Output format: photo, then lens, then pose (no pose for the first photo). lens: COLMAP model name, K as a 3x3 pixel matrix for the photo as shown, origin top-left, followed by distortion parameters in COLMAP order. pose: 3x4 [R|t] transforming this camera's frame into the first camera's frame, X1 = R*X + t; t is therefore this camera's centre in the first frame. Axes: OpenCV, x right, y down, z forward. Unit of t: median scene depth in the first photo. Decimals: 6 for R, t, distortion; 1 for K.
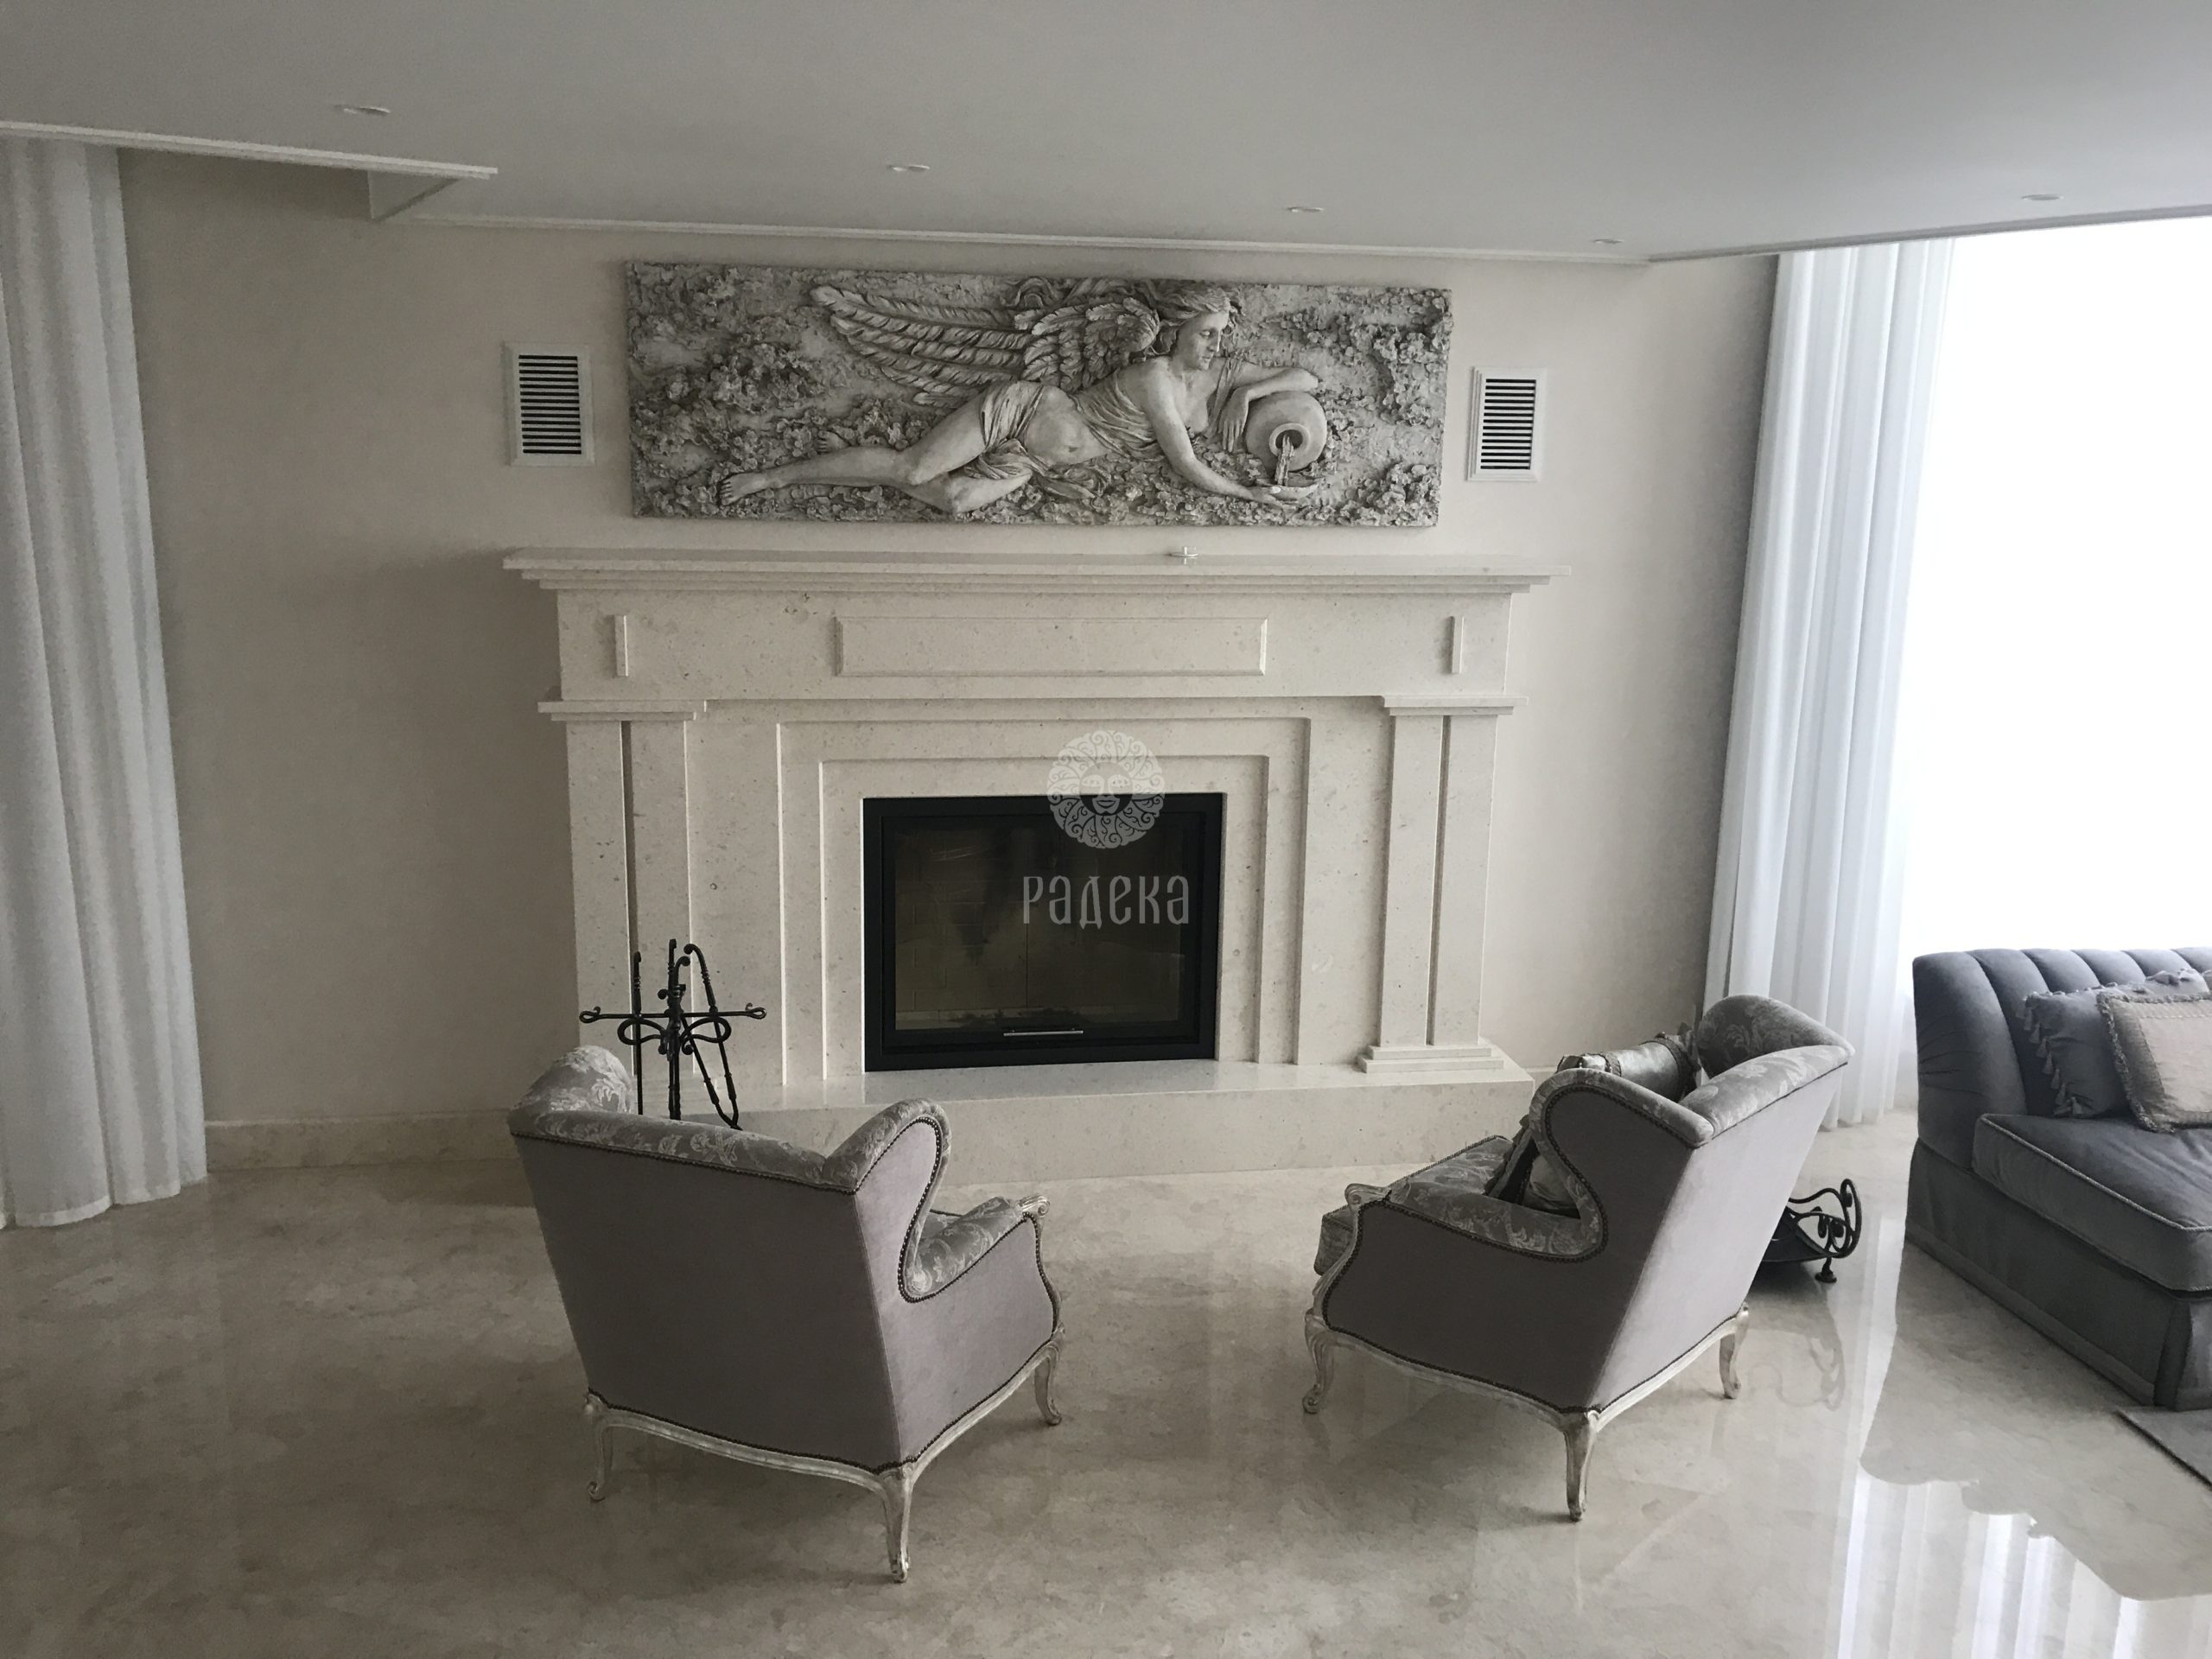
lens RADIAL K [[1821.9, 0, 1077.6], [0, 1821.9, 820.4], [0, 0, 1]] dist [0.110679, -0.217554]
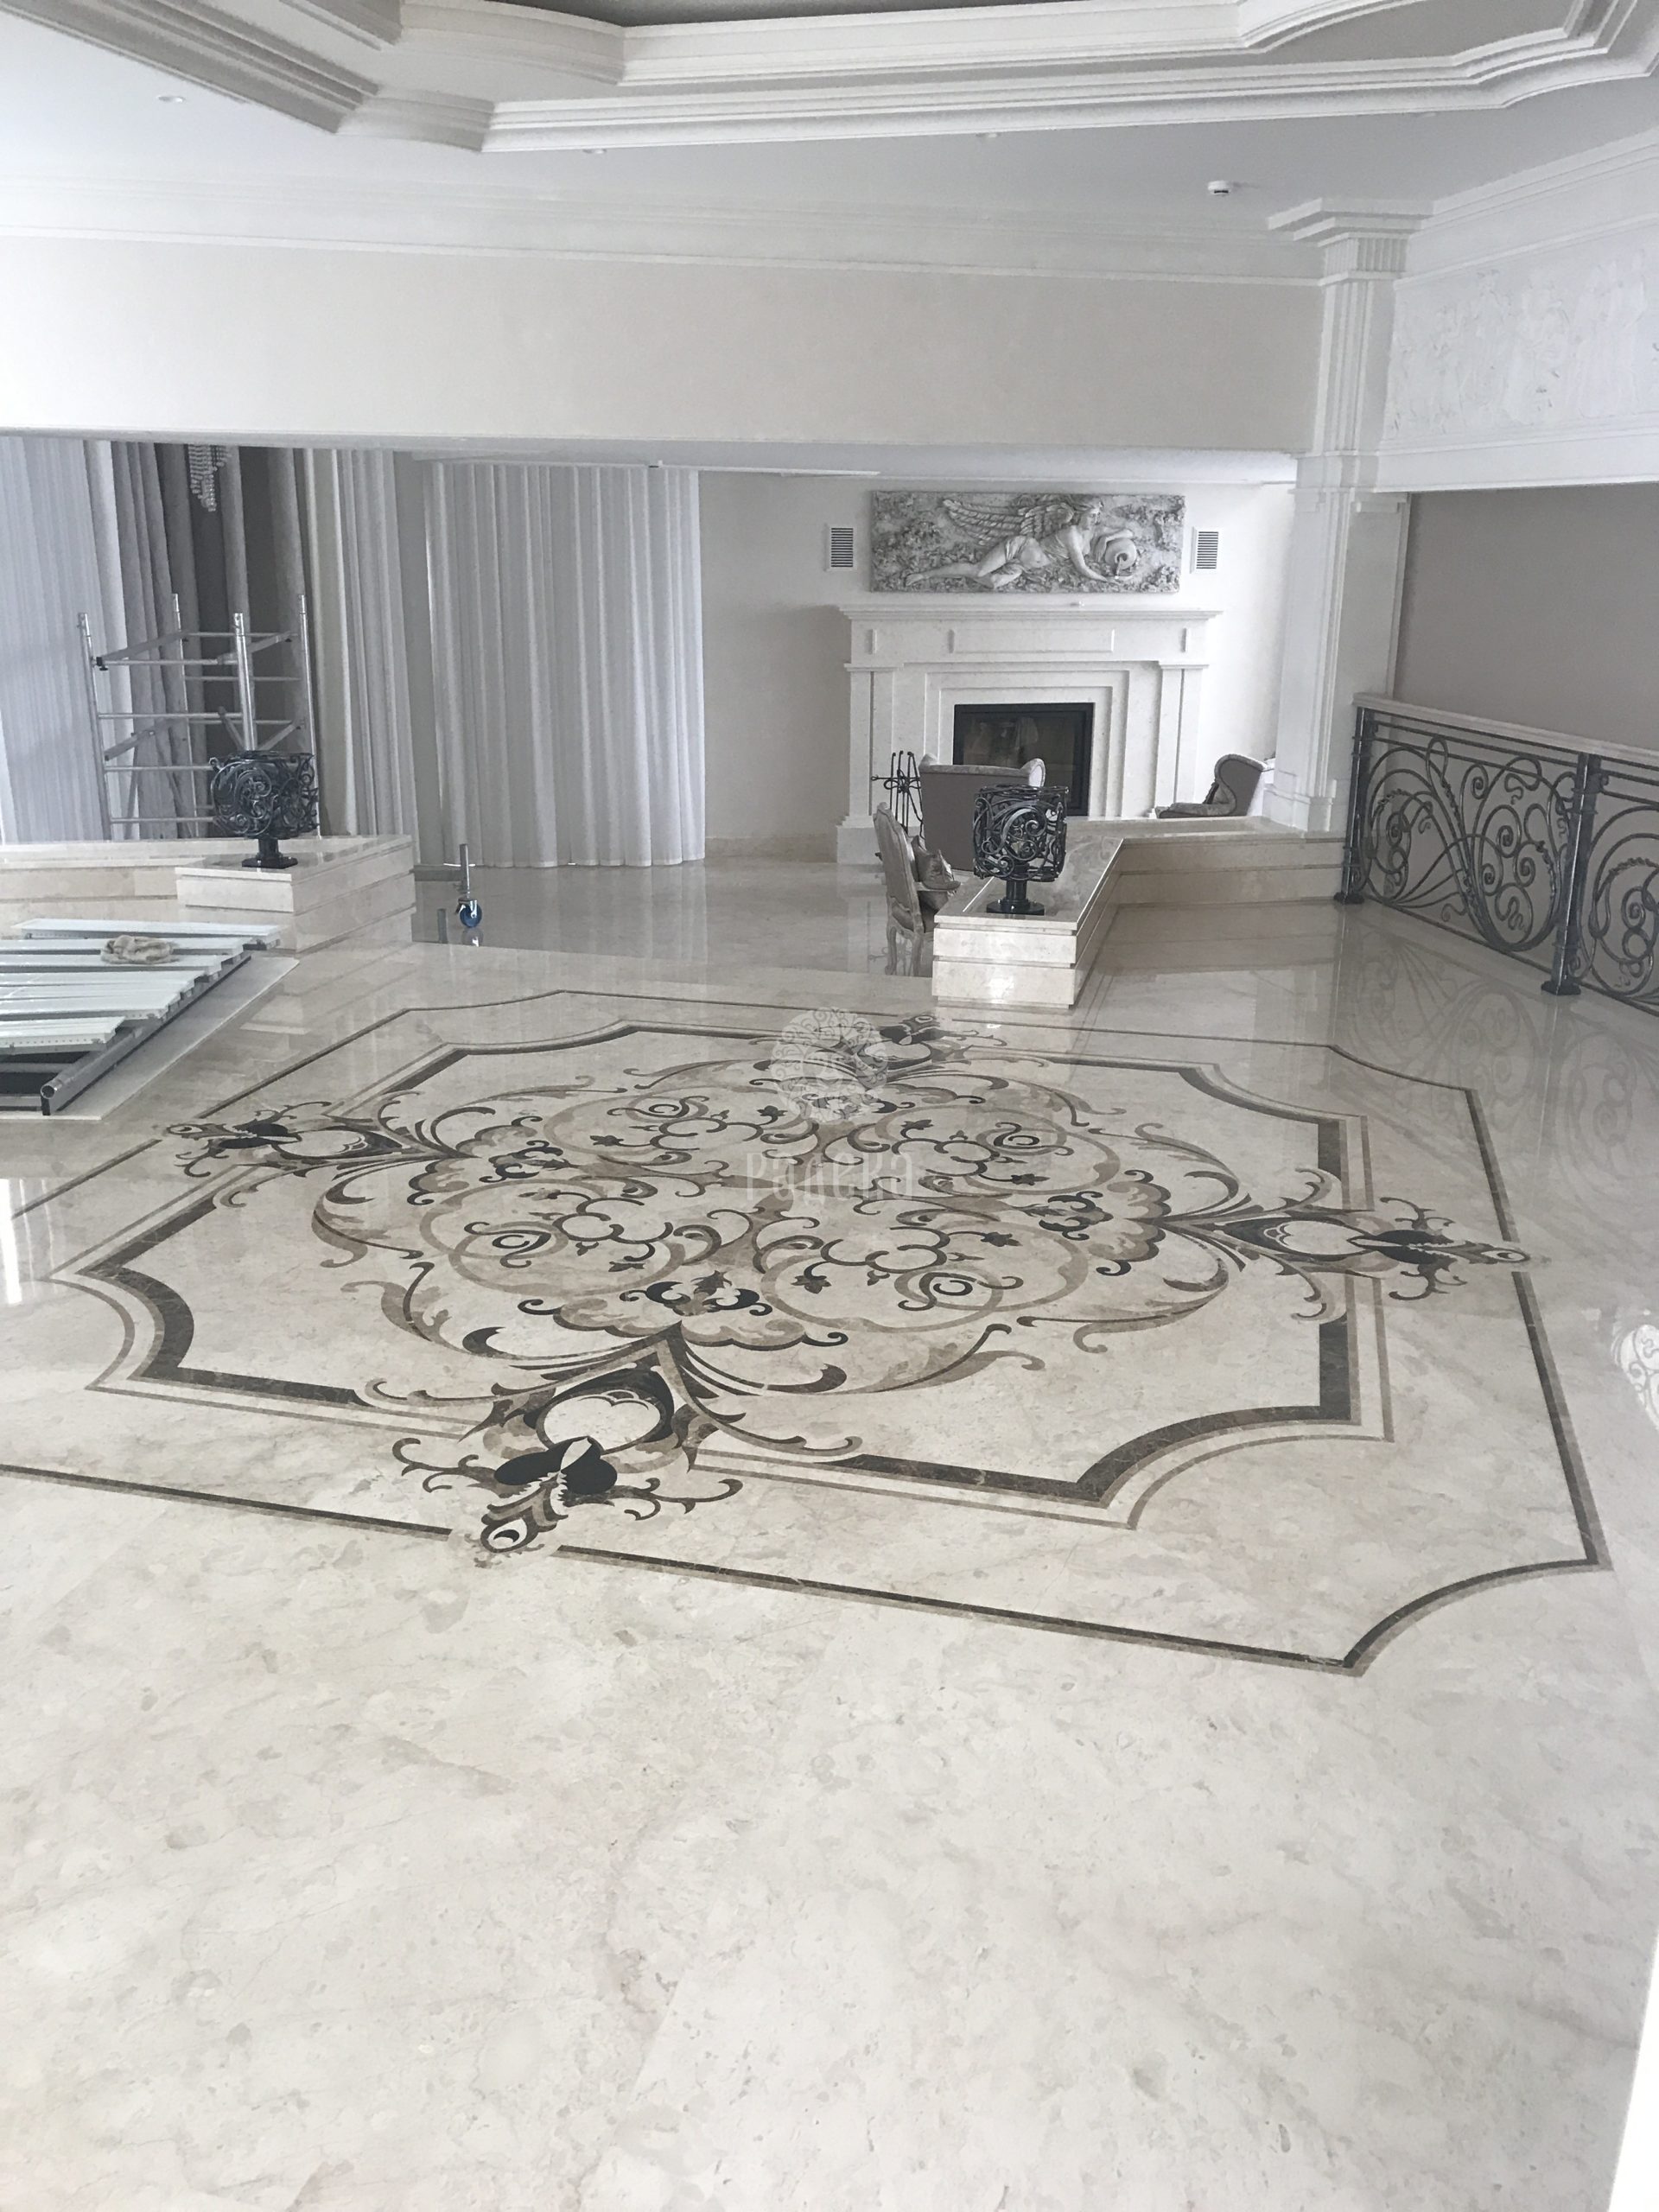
lens RADIAL K [[1821.9, 0, 845.8], [0, 1821.9, 1080.8], [0, 0, 1]] dist [0.110679, -0.217554]
pose [[0.999029, -0.018802, 0.039856, -0.392522], [0.015555, 0.996652, 0.080267, 0.313076], [-0.041232, -0.079569, 0.995976, -1.624327]]
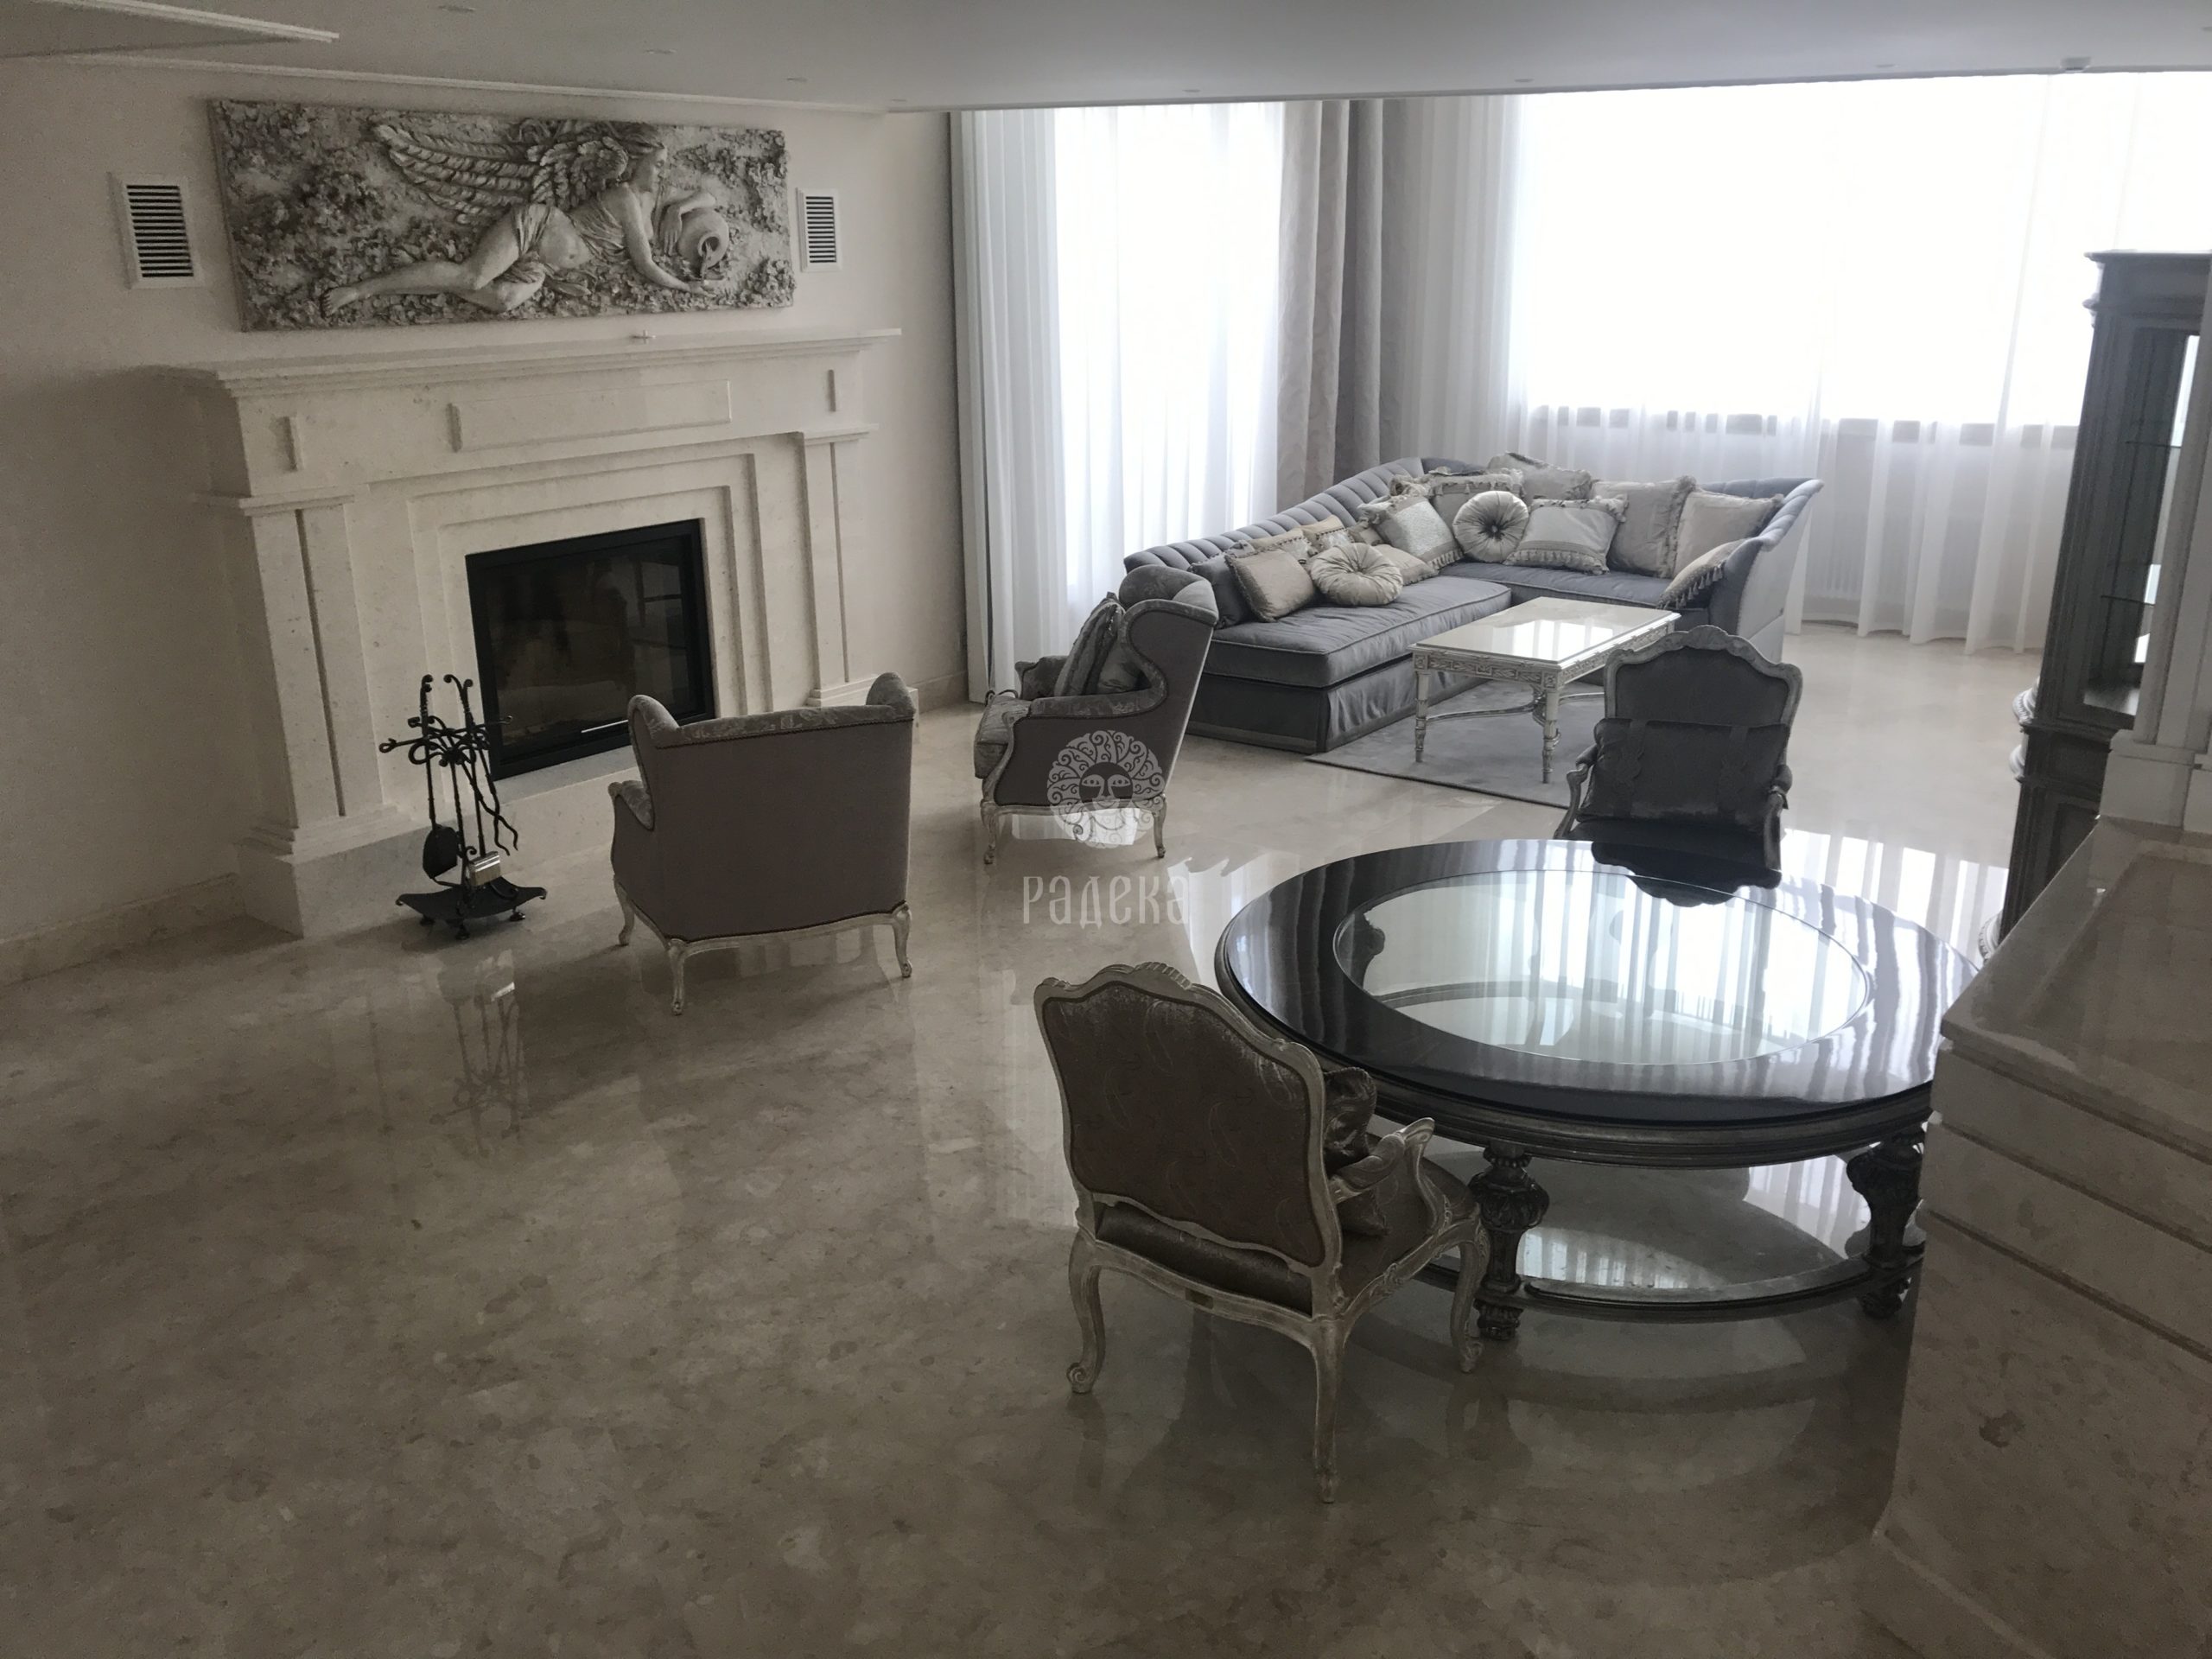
lens RADIAL K [[1859.7, 0, 1082.1], [0, 1859.7, 823.1], [0, 0, 1]] dist [-0.040199, 0.157446]
pose [[0.730442, -0.233290, 0.641895, -0.674960], [0.171984, 0.972396, 0.157698, 0.038211], [-0.660965, -0.004793, 0.750401, -0.208606]]
